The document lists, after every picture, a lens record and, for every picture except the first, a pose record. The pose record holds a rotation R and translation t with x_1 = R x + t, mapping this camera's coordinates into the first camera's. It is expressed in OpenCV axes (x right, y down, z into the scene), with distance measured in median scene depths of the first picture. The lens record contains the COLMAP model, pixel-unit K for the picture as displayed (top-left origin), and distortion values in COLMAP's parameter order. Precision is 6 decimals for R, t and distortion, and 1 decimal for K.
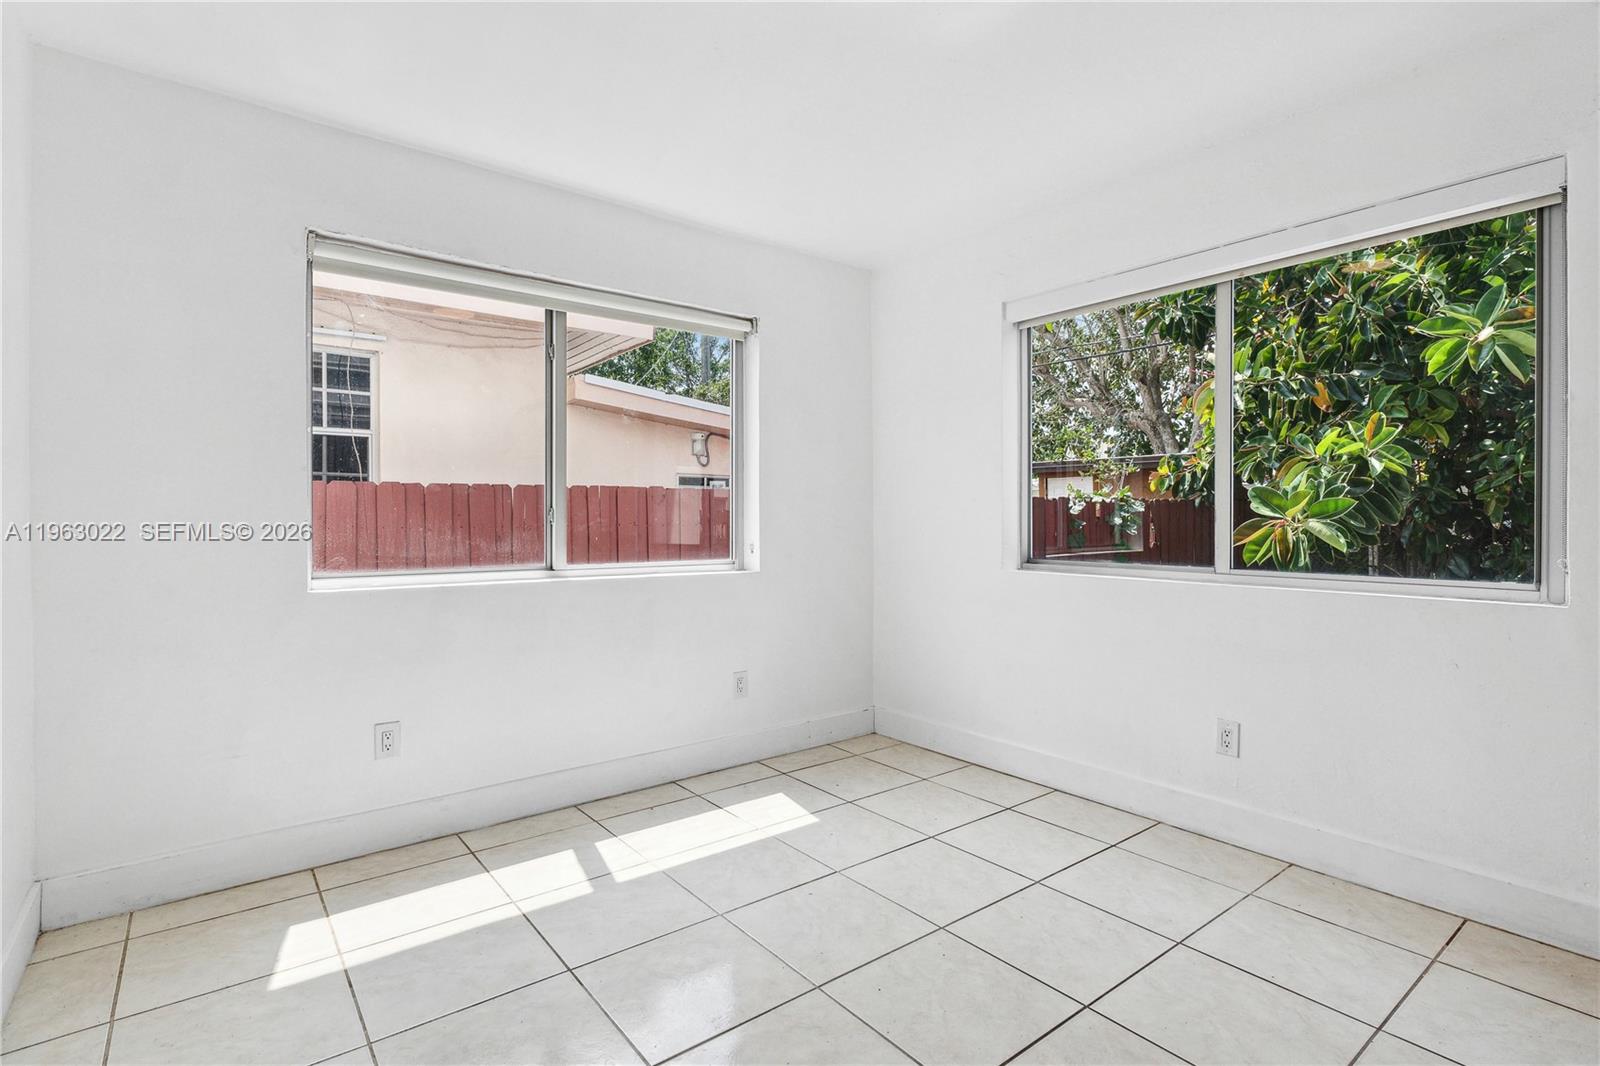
lens RADIAL K [[776.6, 0, 800.2], [0, 776.6, 530.8], [0, 0, 1]] dist [-0.002181, -0.000167]
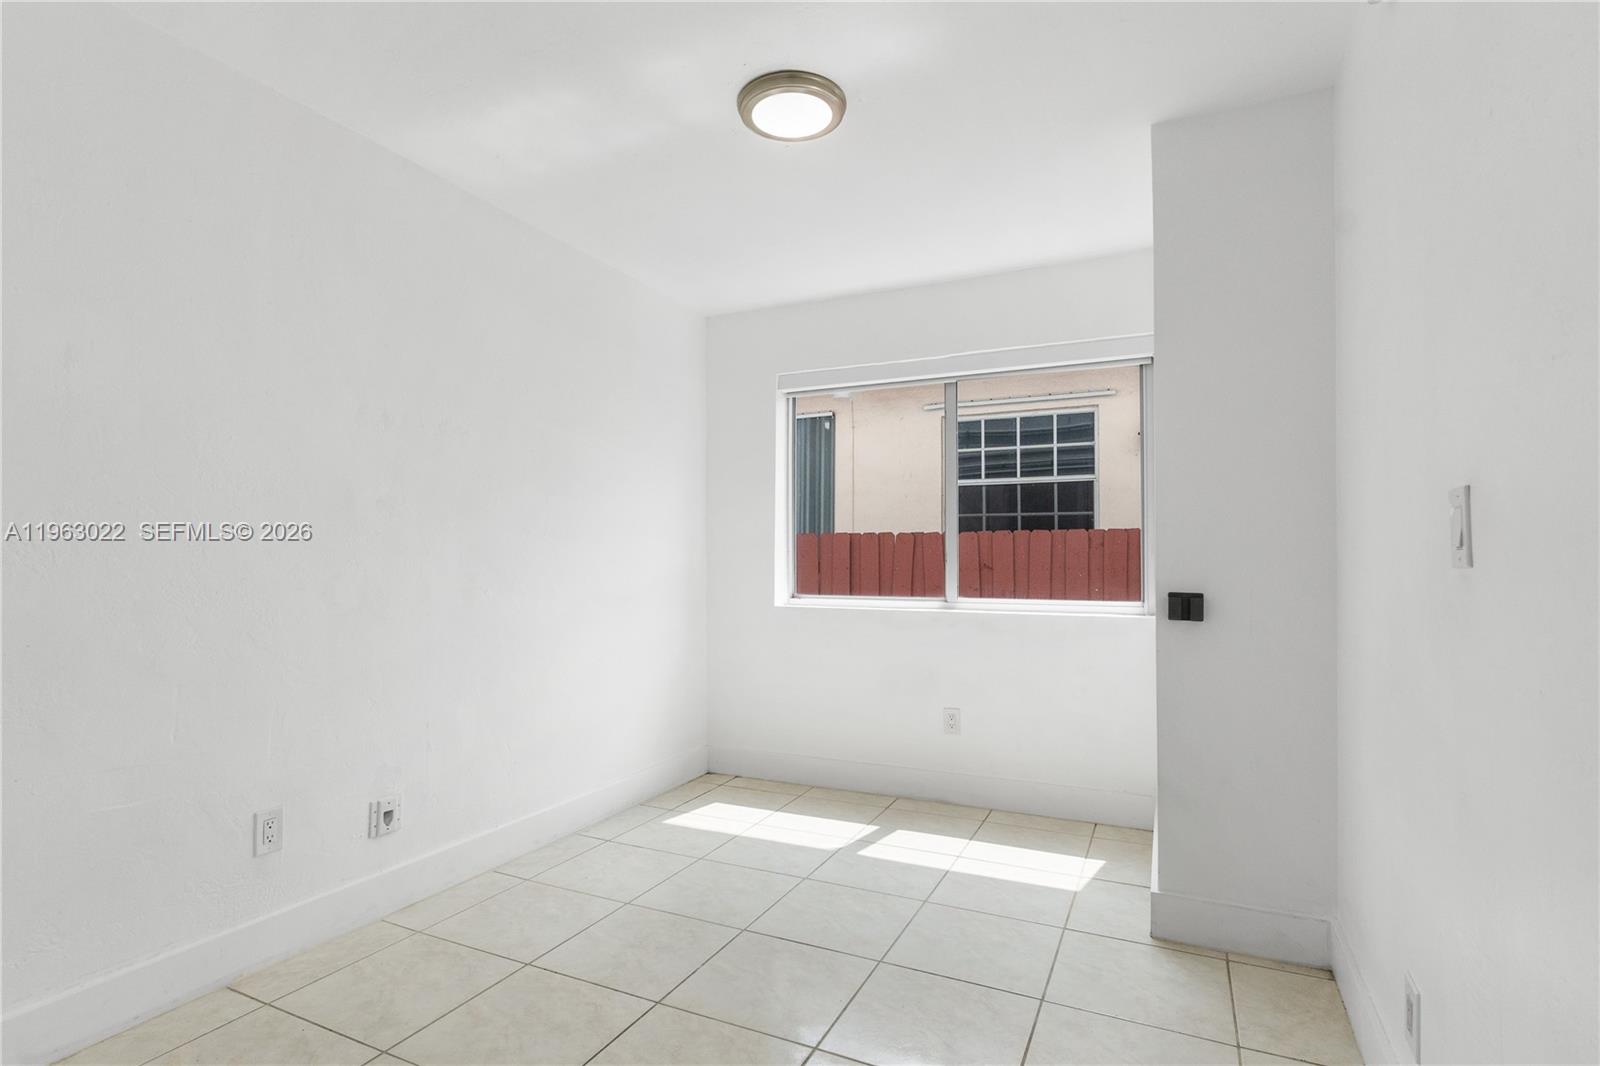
lens RADIAL K [[776.6, 0, 803.9], [0, 776.6, 537.2], [0, 0, 1]] dist [-0.002181, -0.000167]
pose [[0.454582, -0.019992, -0.890480, 0.679214], [-0.005484, 0.999666, -0.025243, -0.018352], [0.890688, 0.016358, 0.454321, 0.281085]]
